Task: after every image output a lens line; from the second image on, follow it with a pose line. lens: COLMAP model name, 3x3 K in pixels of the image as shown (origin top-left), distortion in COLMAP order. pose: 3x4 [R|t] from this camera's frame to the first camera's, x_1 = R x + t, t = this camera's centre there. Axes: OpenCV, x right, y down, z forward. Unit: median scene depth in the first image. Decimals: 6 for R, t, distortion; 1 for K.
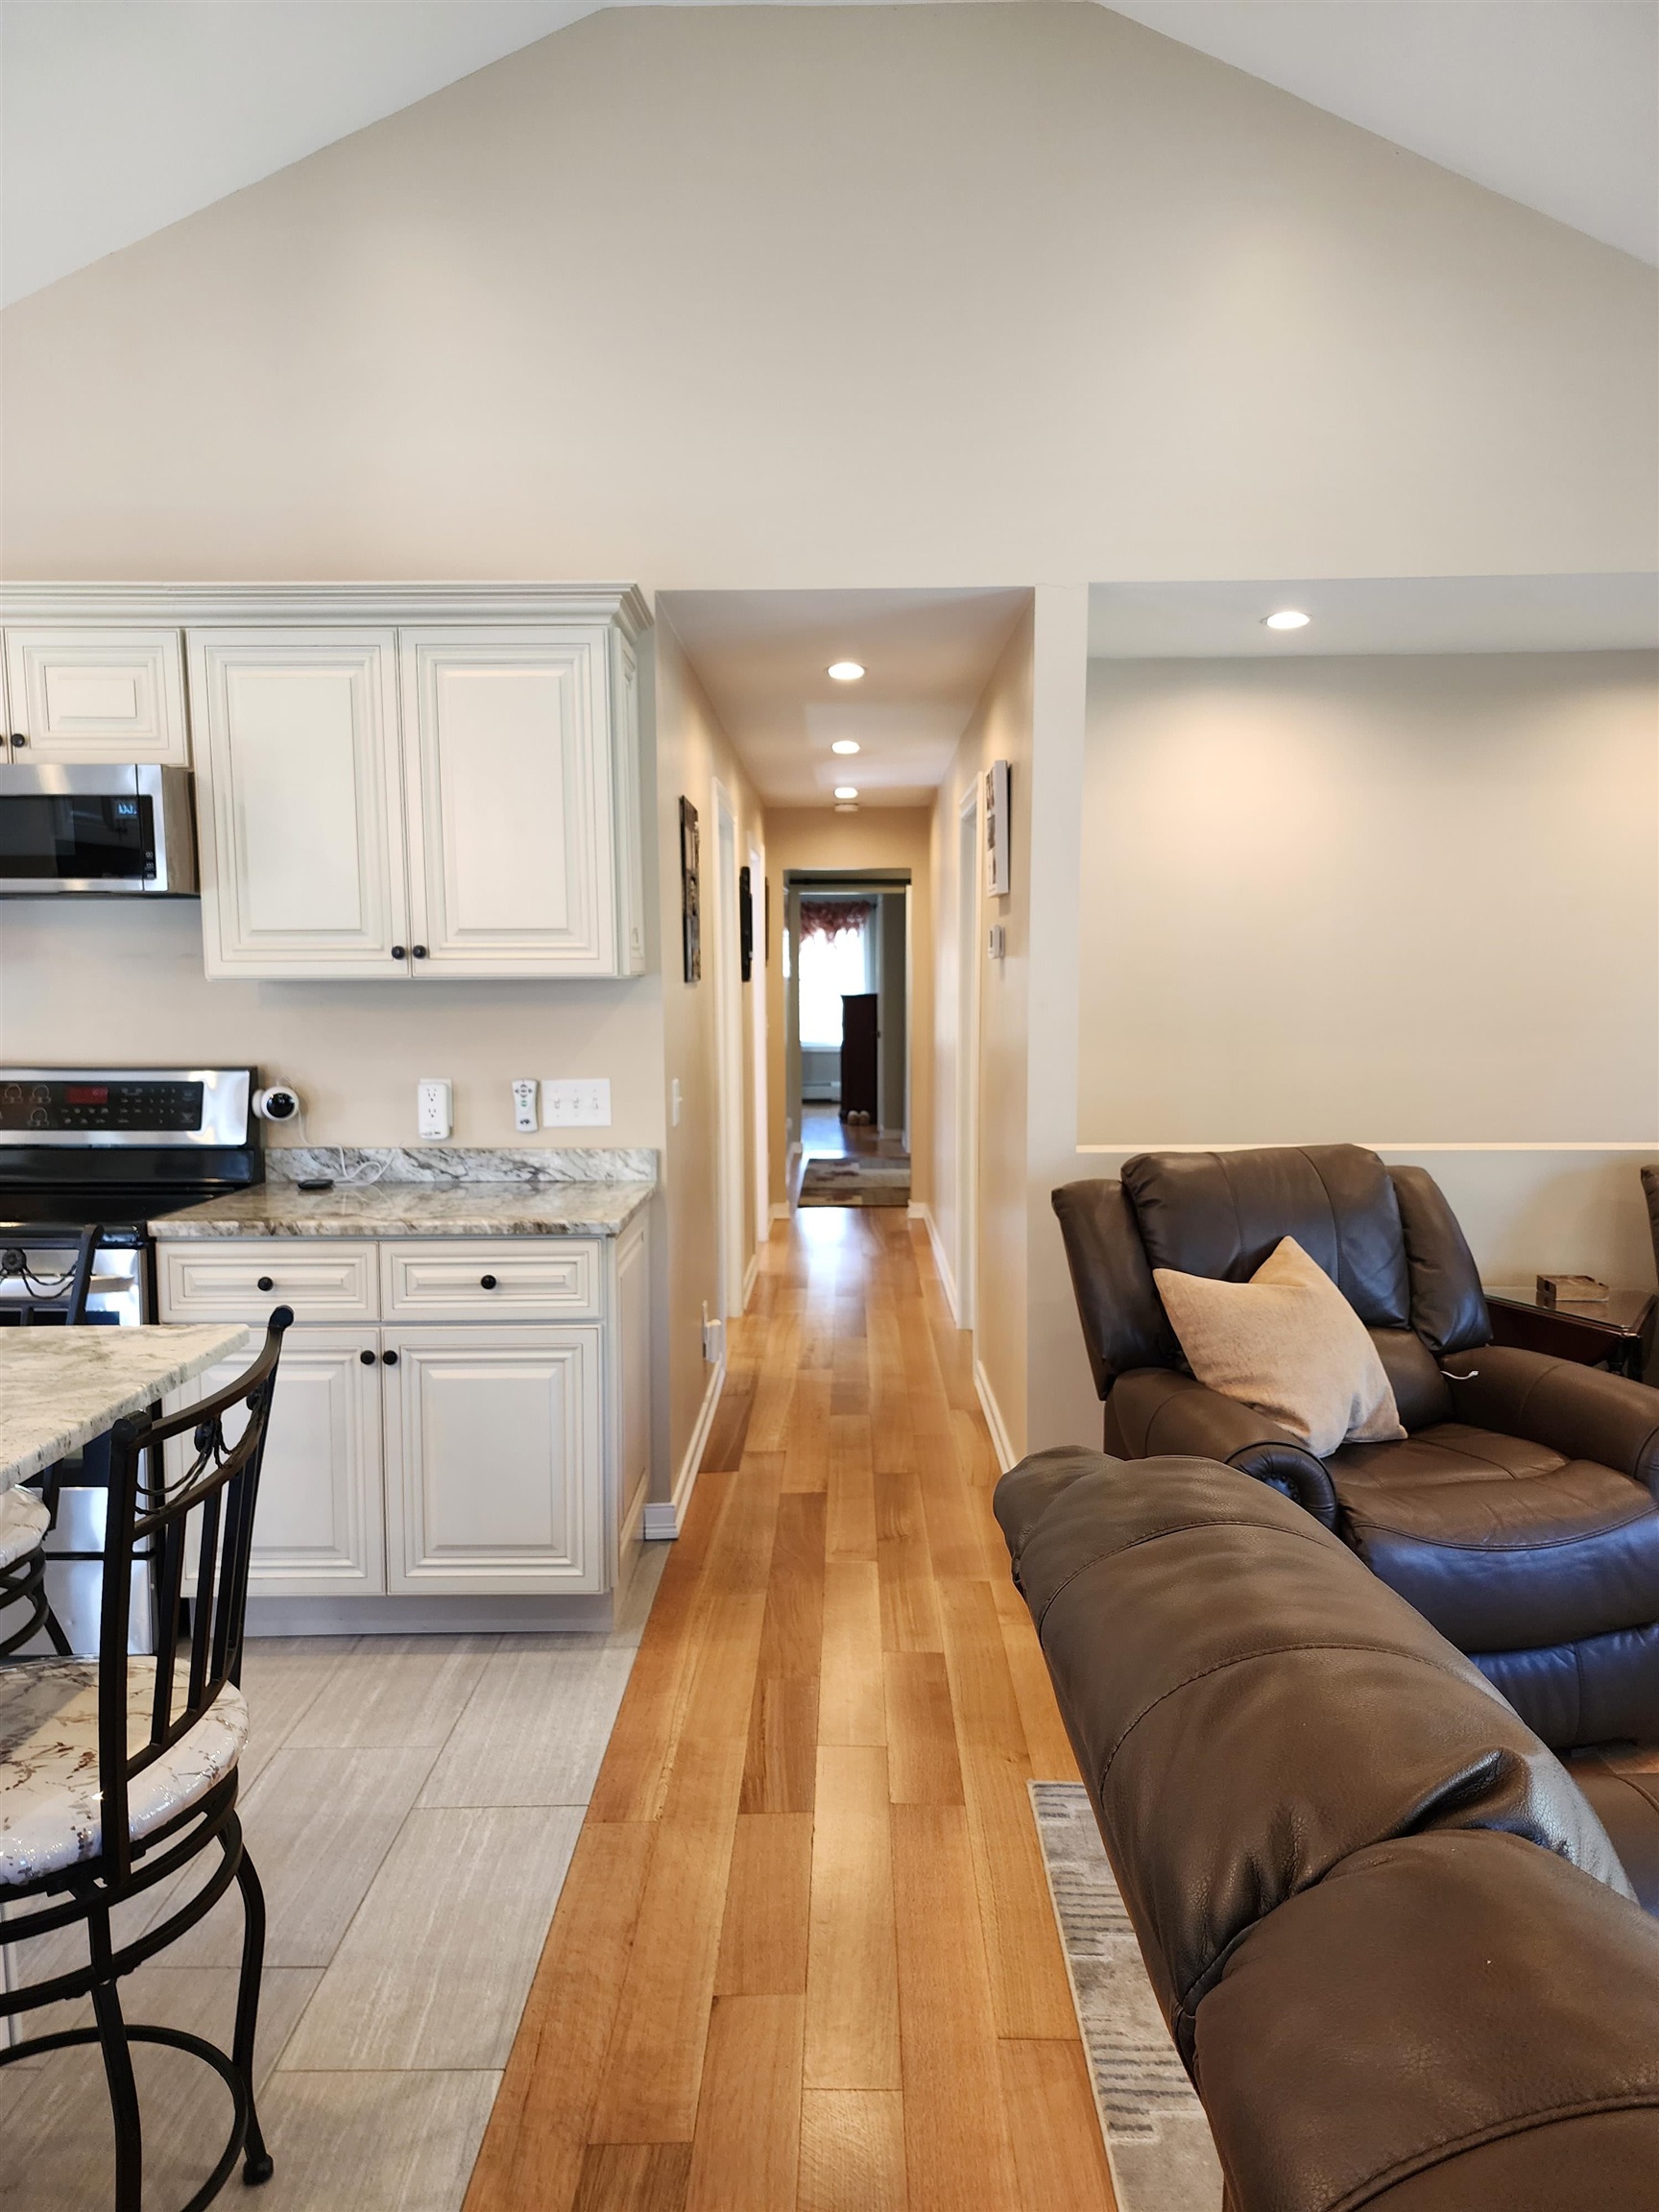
lens RADIAL K [[1507.6, 0, 851.7], [0, 1507.6, 1108.2], [0, 0, 1]] dist [0.035153, -0.000210]
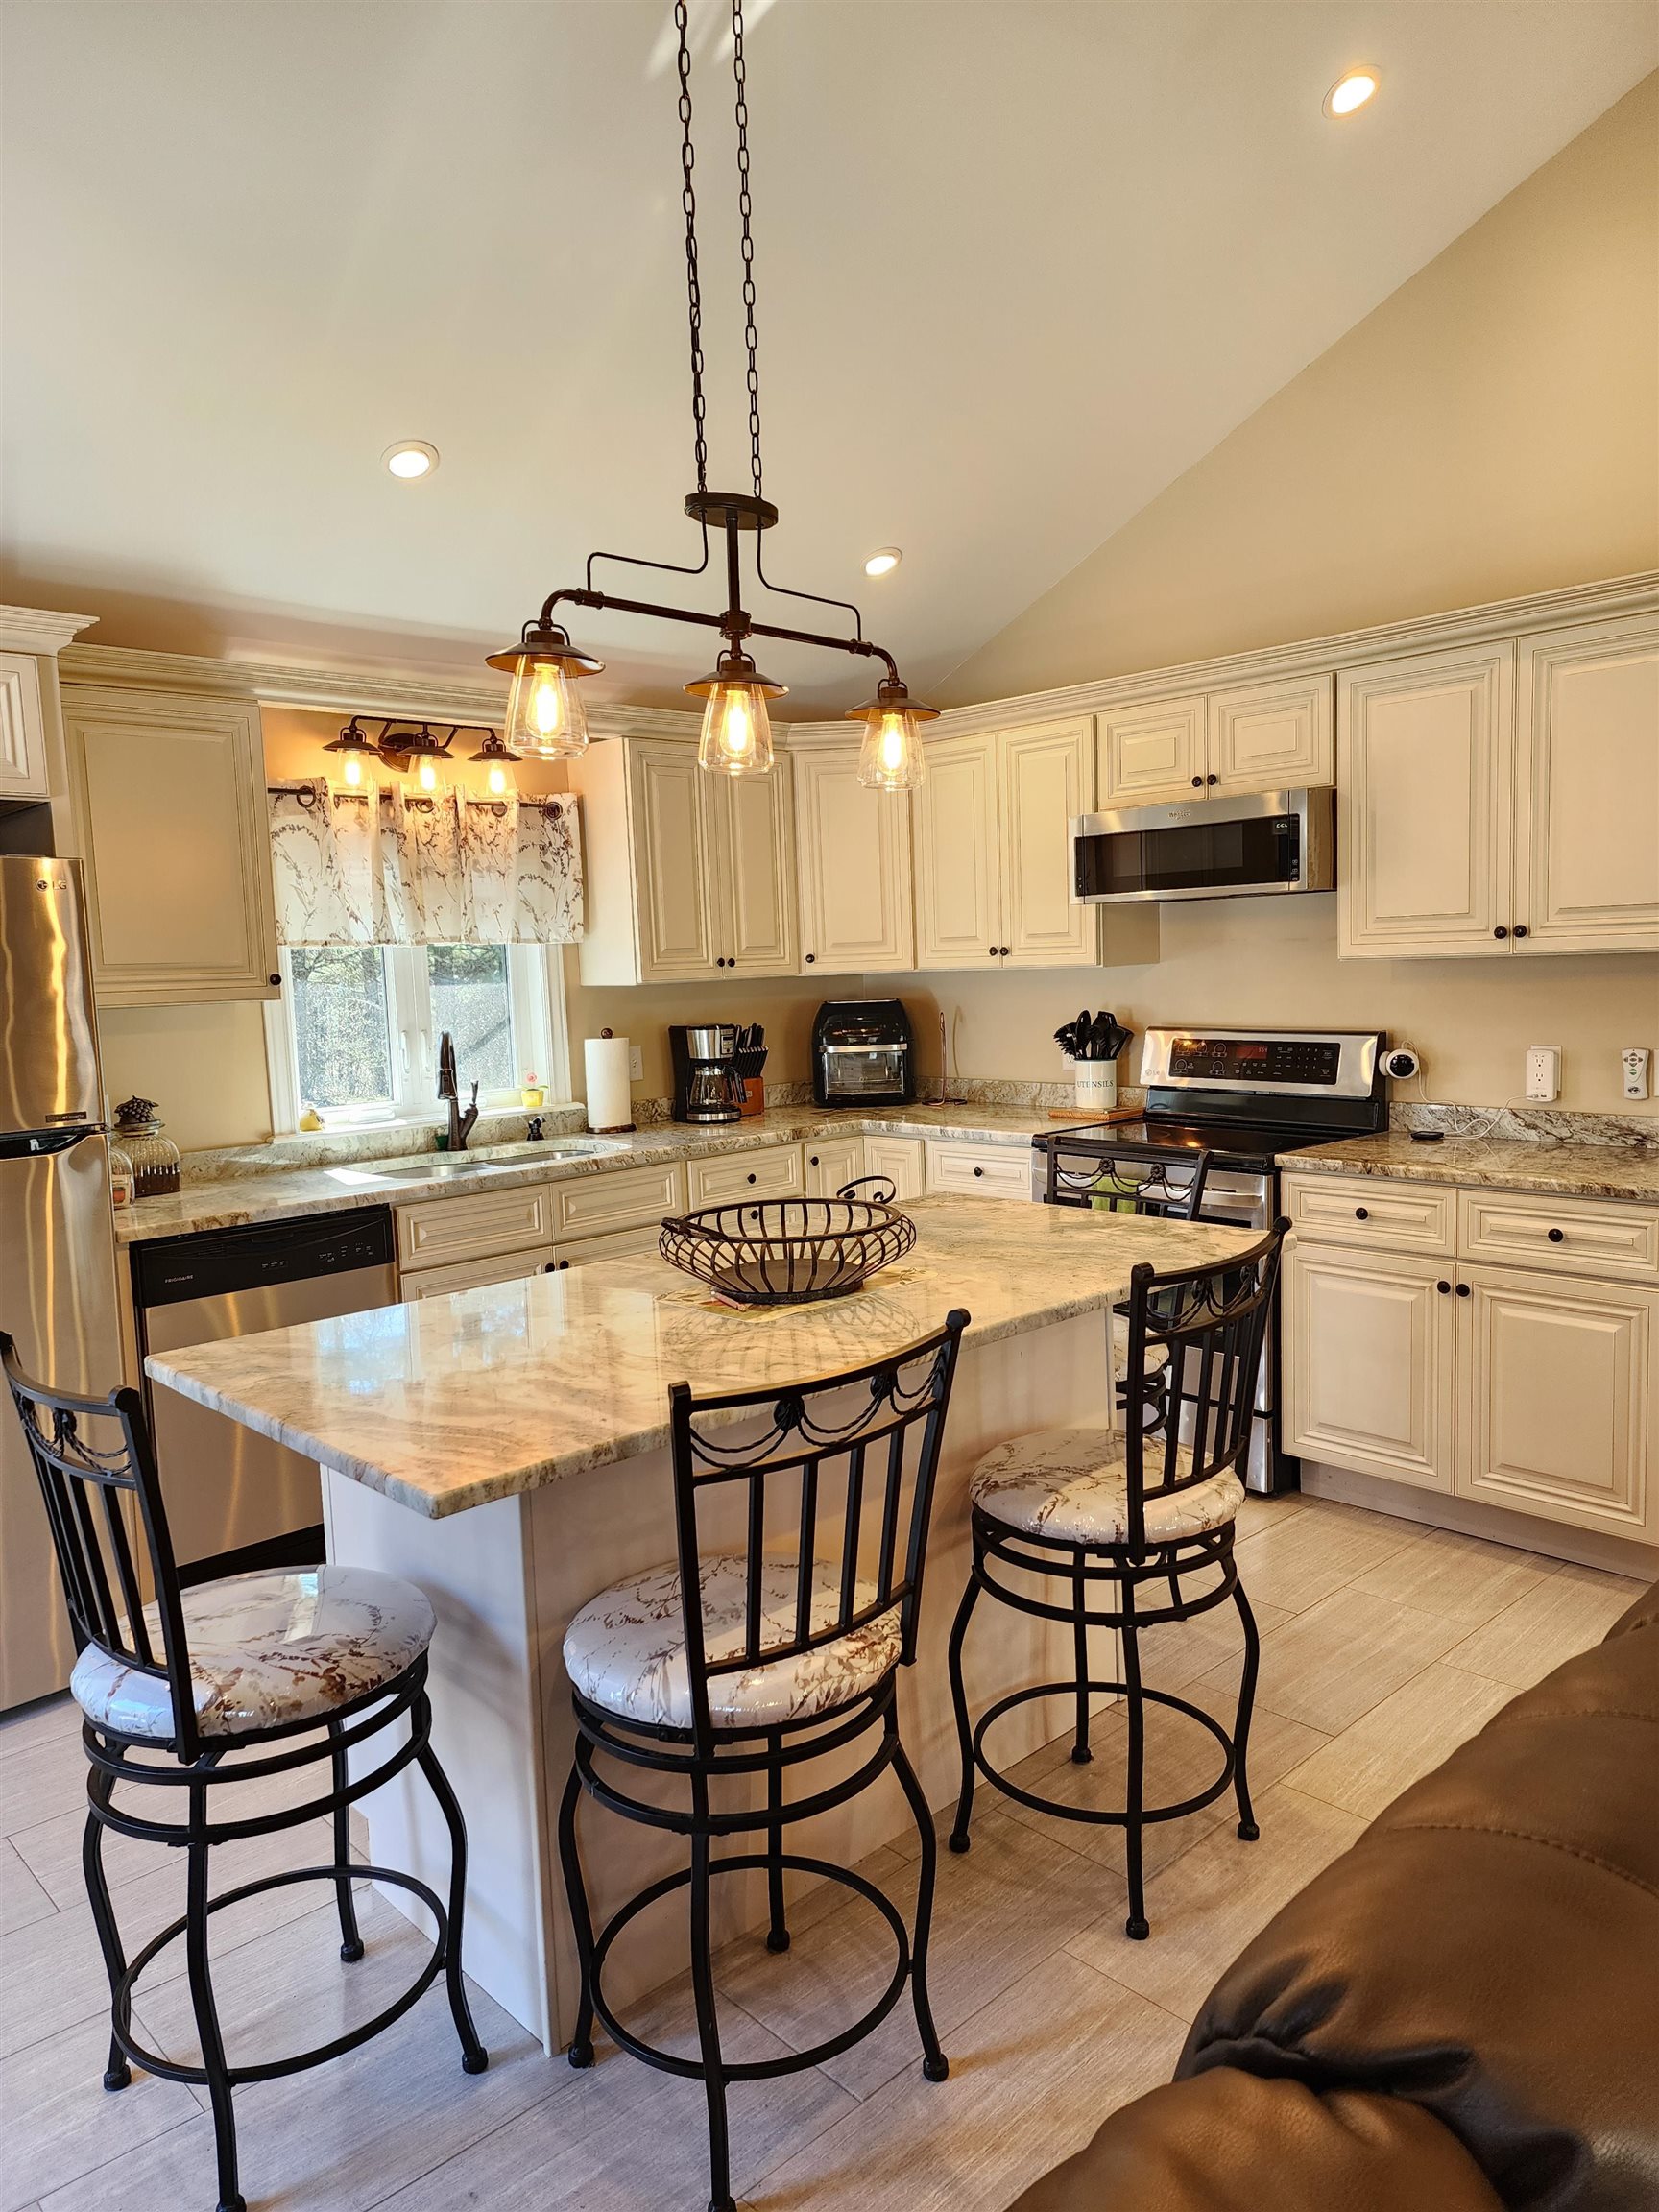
lens RADIAL K [[1495.9, 0, 832.3], [0, 1495.9, 1100.9], [0, 0, 1]] dist [0.088683, -0.089229]
pose [[0.690221, 0.054452, -0.721547, 0.174359], [-0.034129, 0.998505, 0.042705, -0.010237], [0.722794, -0.004851, 0.691047, -0.128031]]
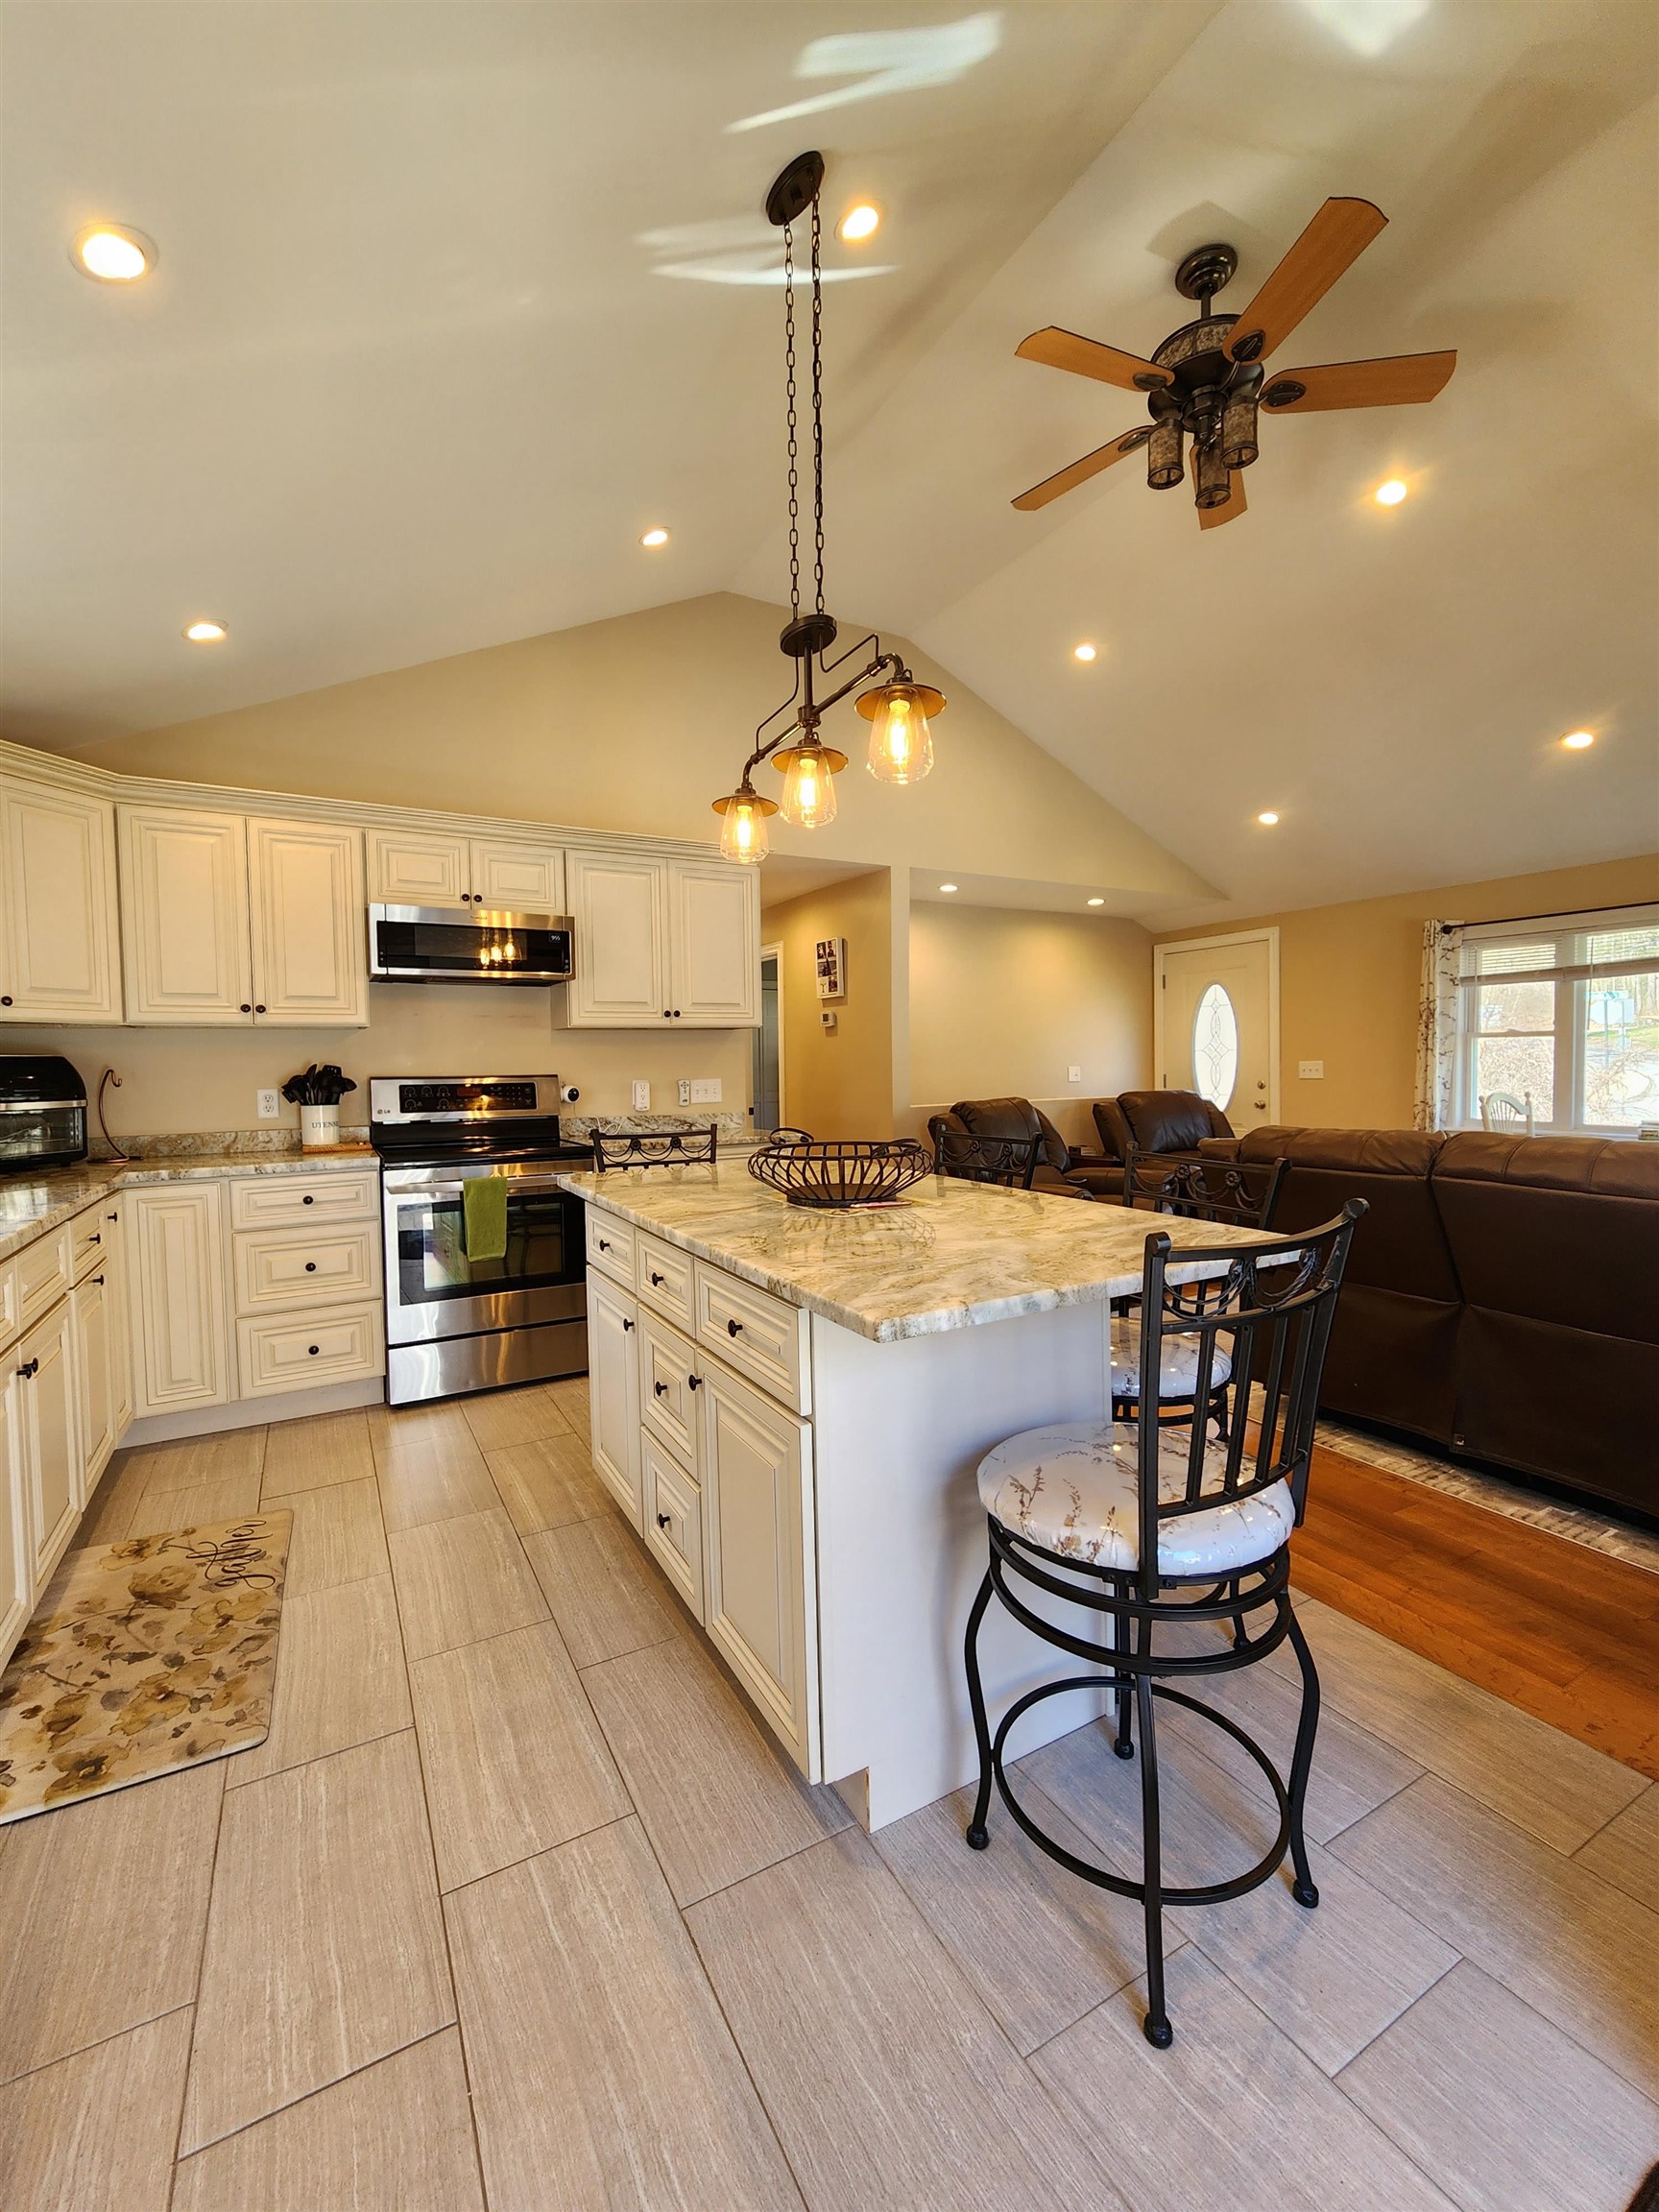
lens RADIAL K [[925.2, 0, 830.0], [0, 925.2, 1097.1], [0, 0, 1]] dist [-0.000741, -0.000213]
pose [[0.863984, -0.027898, 0.502746, -0.746198], [0.055900, 0.997606, -0.040707, 0.073141], [-0.500407, 0.063273, 0.863475, -0.183125]]
